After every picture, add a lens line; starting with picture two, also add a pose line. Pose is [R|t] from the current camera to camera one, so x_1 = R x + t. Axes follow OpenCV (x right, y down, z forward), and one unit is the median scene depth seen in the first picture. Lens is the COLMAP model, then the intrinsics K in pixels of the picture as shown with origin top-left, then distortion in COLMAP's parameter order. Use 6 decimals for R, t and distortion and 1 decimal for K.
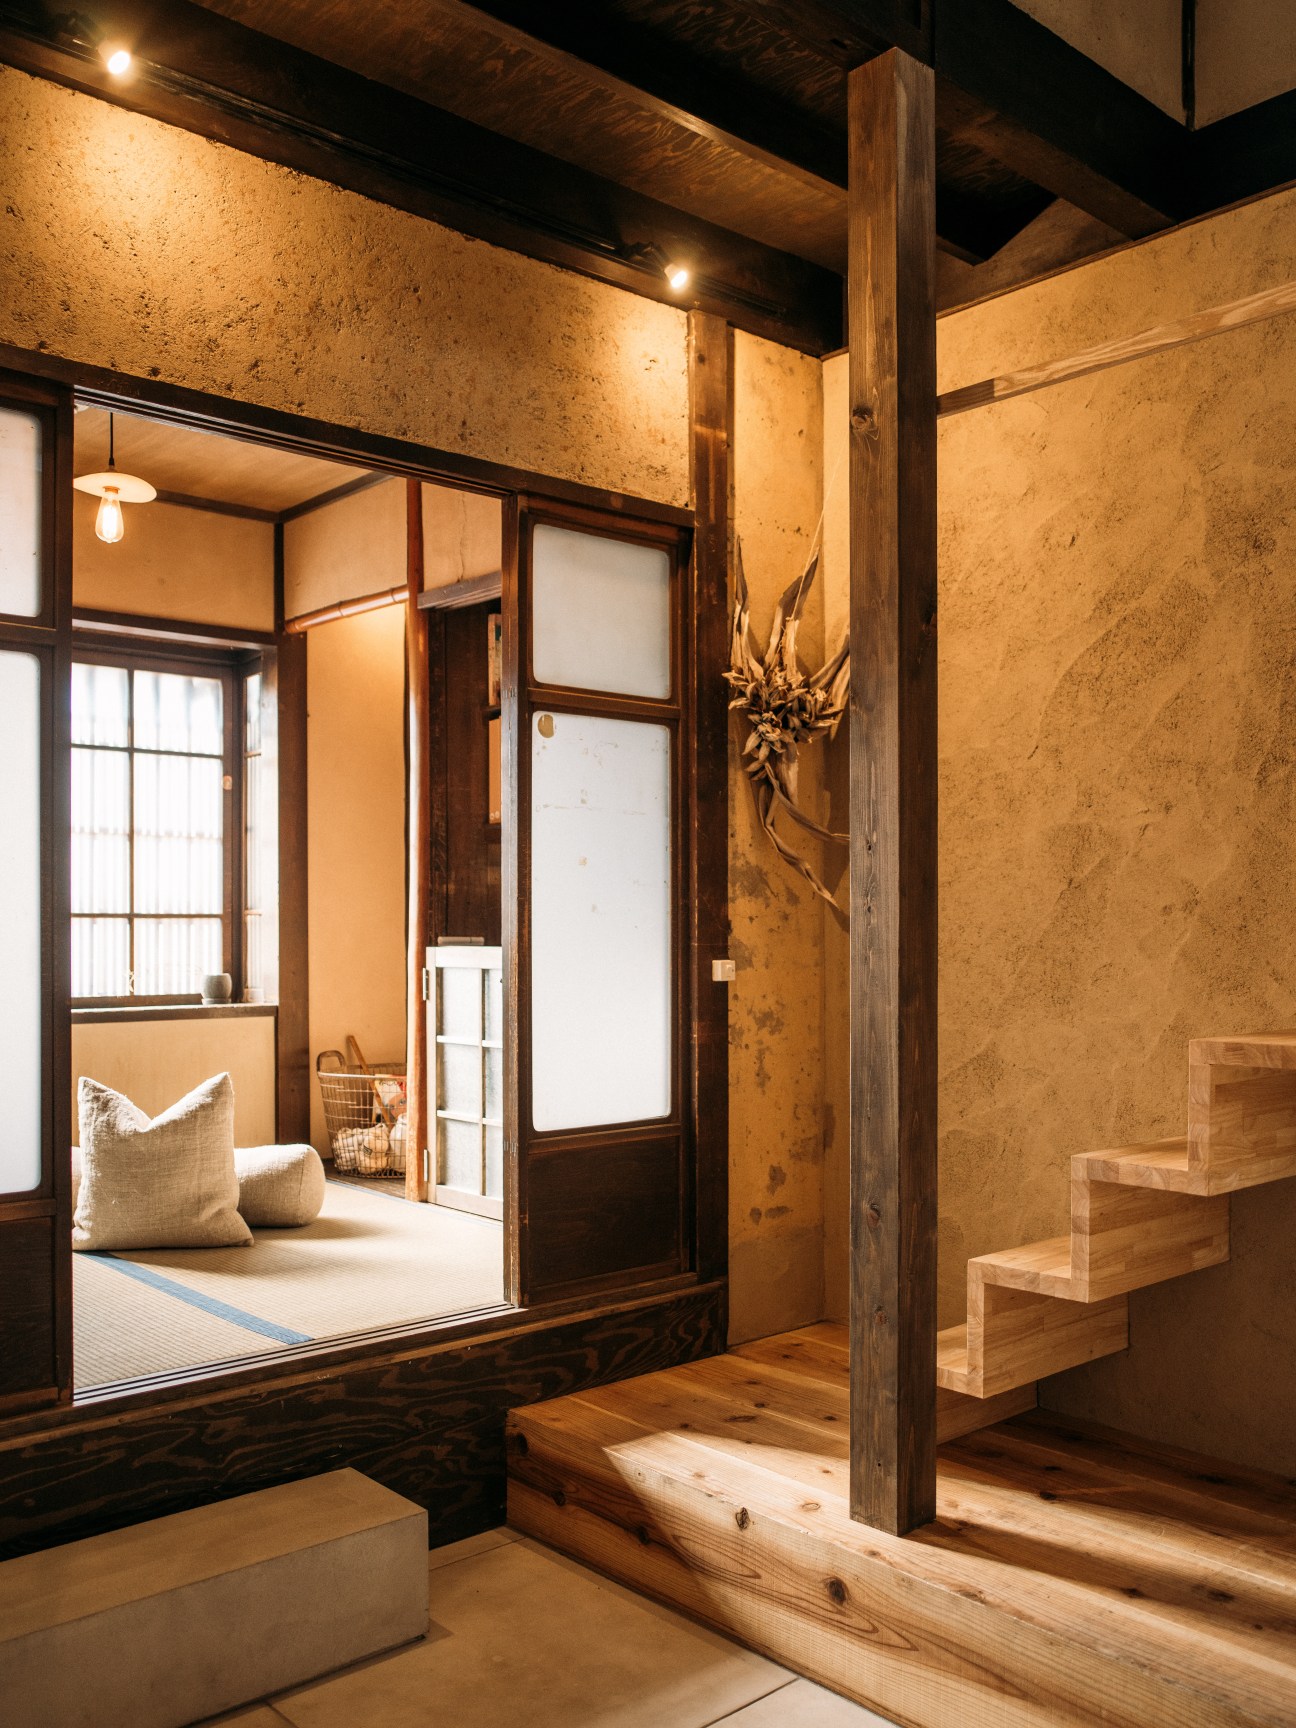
lens RADIAL K [[1524.5, 0, 647.9], [0, 1524.5, 874.7], [0, 0, 1]] dist [-0.072004, 0.048613]
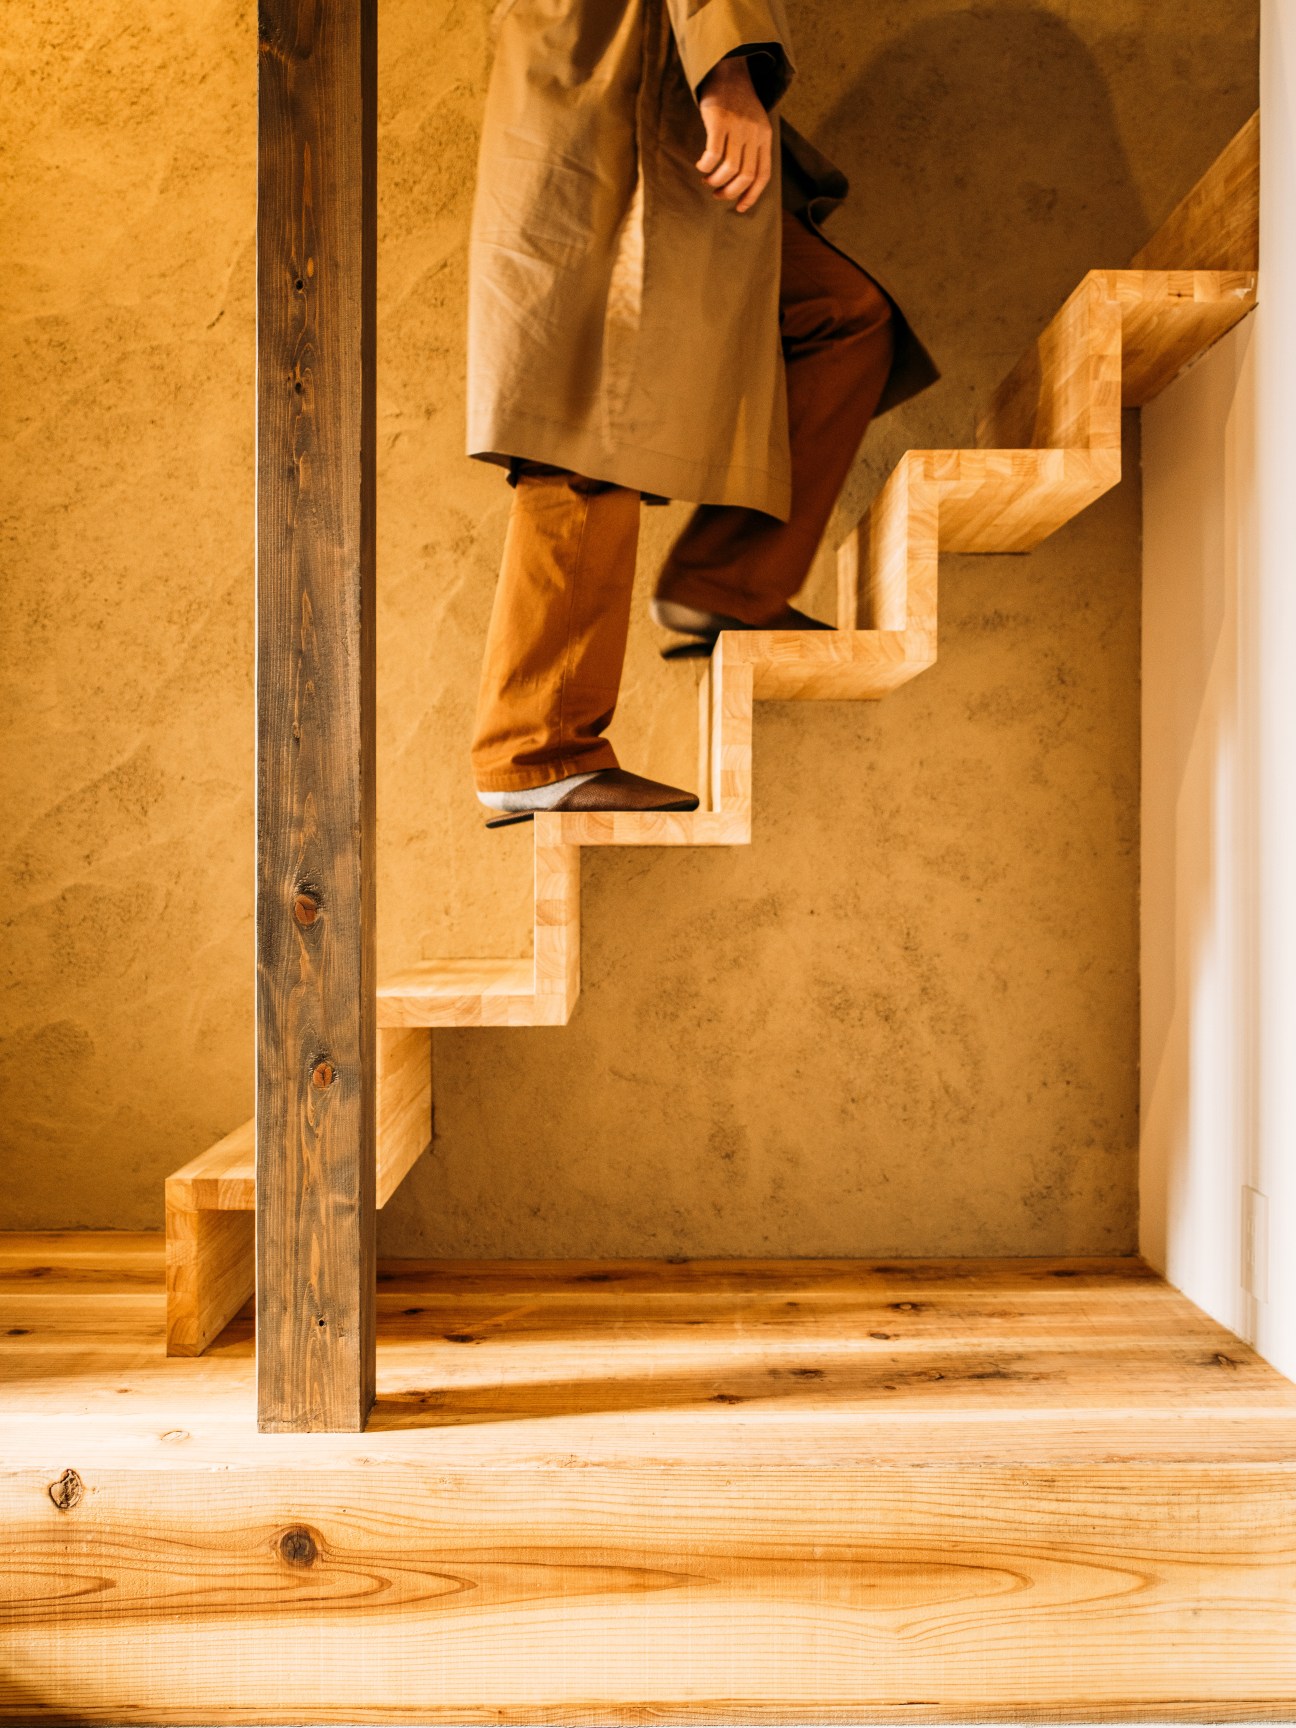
lens RADIAL K [[1726.4, 0, 643.7], [0, 1726.4, 852.2], [0, 0, 1]] dist [-0.038992, 0.000000]
pose [[0.641527, 0.001626, 0.767098, -0.257481], [-0.014954, 0.999834, 0.010387, 0.177892], [-0.766954, -0.018135, 0.641445, 0.425275]]
